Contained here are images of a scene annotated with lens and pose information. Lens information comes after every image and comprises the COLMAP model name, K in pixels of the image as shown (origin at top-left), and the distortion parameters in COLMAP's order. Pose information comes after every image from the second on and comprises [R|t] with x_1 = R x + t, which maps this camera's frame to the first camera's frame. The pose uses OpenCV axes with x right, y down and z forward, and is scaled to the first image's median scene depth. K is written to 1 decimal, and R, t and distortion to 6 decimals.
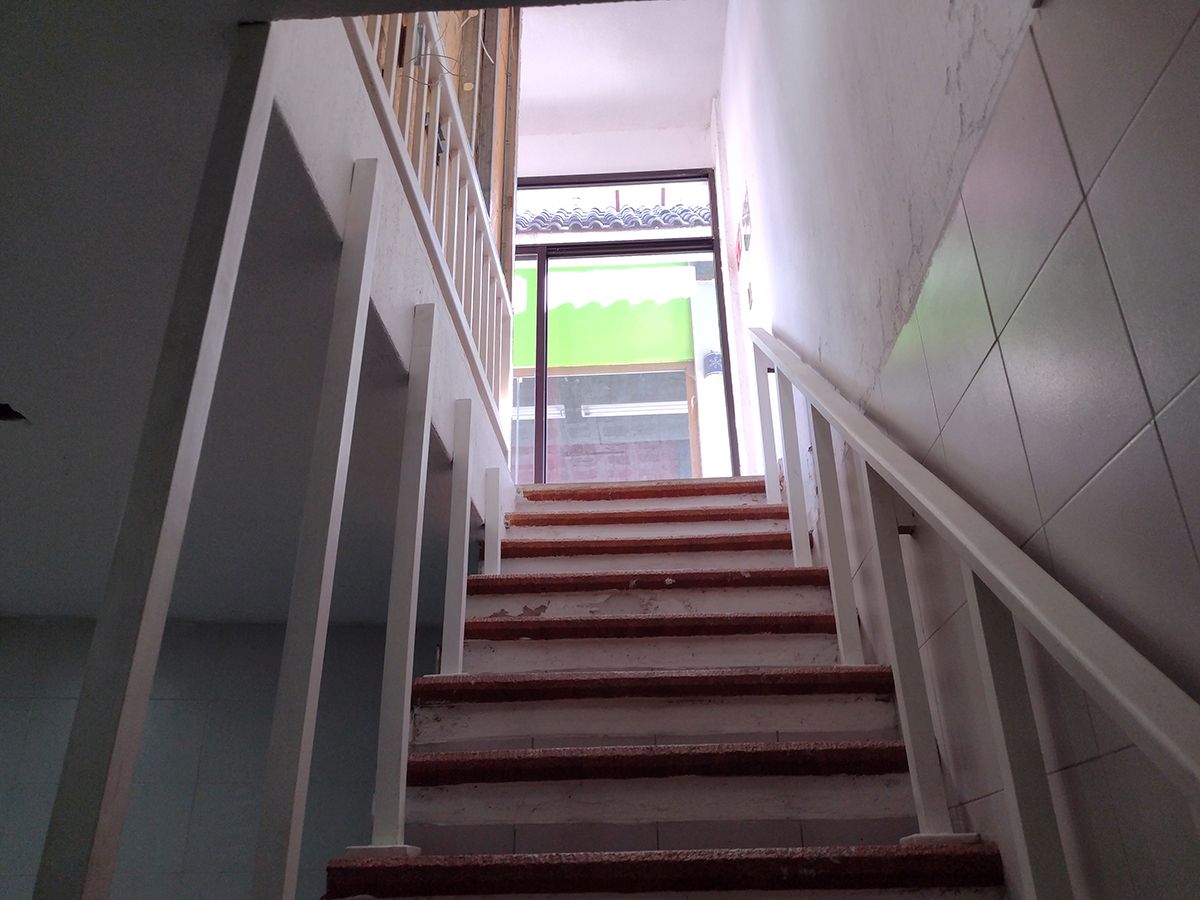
lens RADIAL K [[921.8, 0, 606.8], [0, 921.8, 449.3], [0, 0, 1]] dist [0.018342, -0.000647]
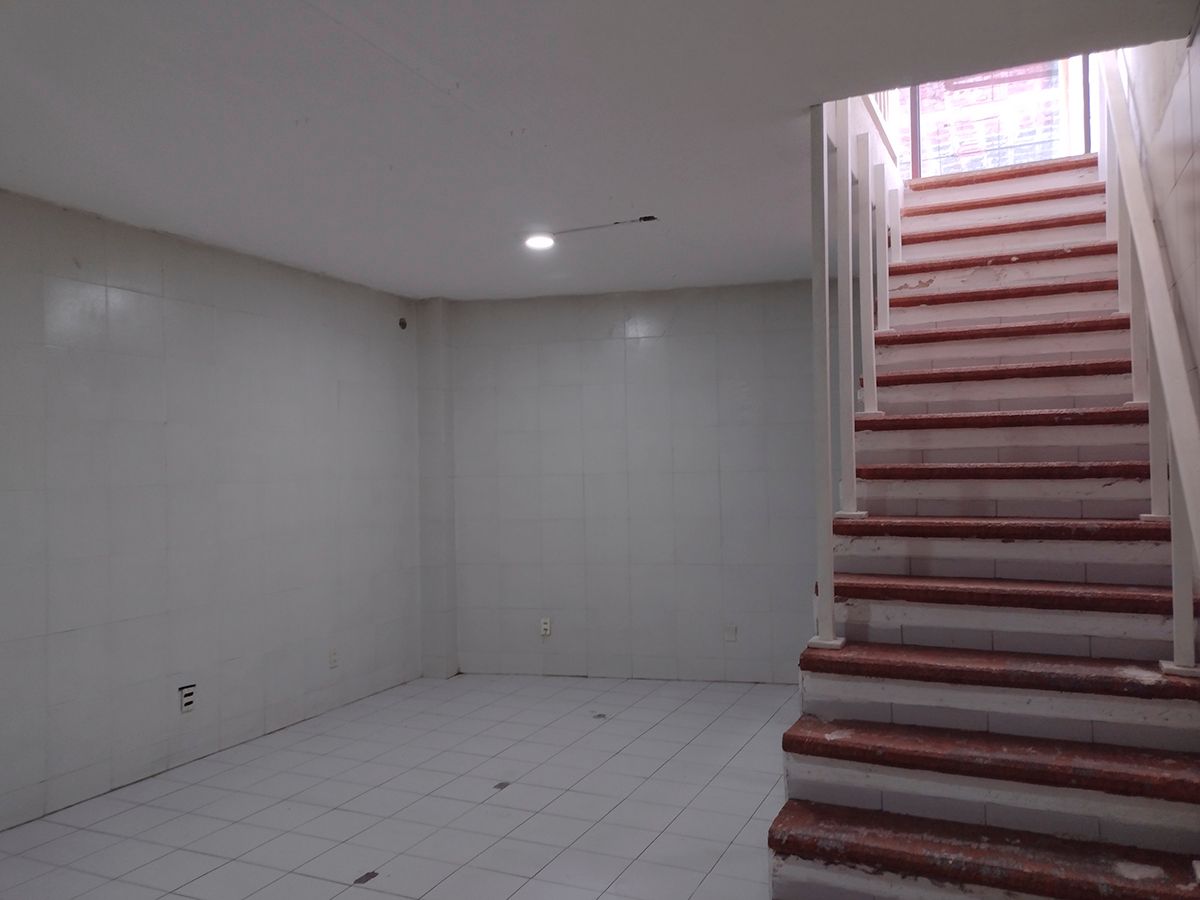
lens RADIAL K [[921.8, 0, 599.9], [0, 921.8, 441.8], [0, 0, 1]] dist [0.018342, -0.000647]
pose [[0.927159, -0.008032, -0.374582, -0.000600], [0.166473, 0.904493, 0.392657, -0.473474], [0.335653, -0.426413, 0.839946, -1.084143]]
